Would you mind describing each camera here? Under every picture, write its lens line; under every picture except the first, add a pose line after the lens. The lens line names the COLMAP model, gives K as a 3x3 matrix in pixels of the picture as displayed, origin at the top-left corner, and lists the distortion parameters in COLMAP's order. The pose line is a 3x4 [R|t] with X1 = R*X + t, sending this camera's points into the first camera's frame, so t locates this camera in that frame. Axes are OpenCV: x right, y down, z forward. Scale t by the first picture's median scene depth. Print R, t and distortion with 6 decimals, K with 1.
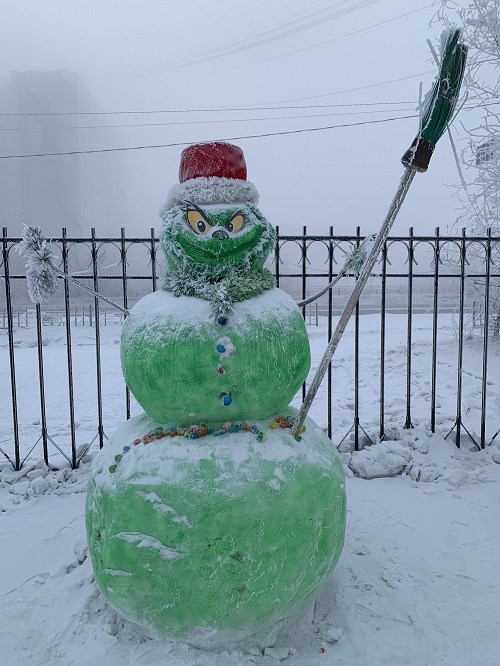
lens RADIAL K [[507.7, 0, 253.8], [0, 507.7, 334.5], [0, 0, 1]] dist [0.054123, -0.014478]
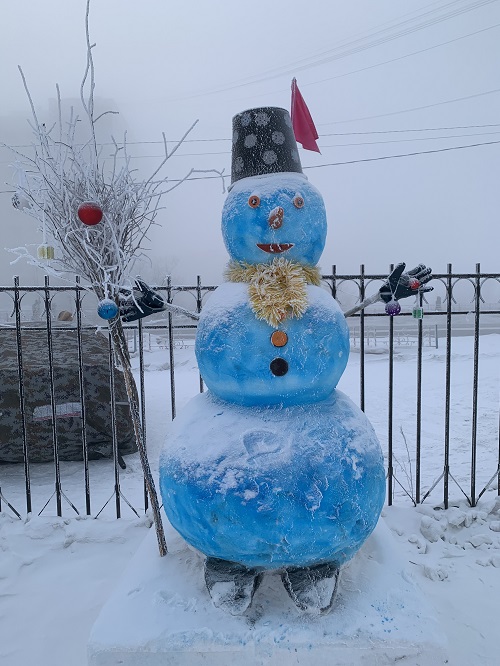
lens RADIAL K [[507.7, 0, 252.1], [0, 507.7, 336.6], [0, 0, 1]] dist [0.054123, -0.014478]
pose [[0.999692, -0.000227, -0.024806, -1.483799], [-0.000548, 0.999512, -0.031245, -0.052473], [0.024801, 0.031249, 0.999204, -0.010623]]
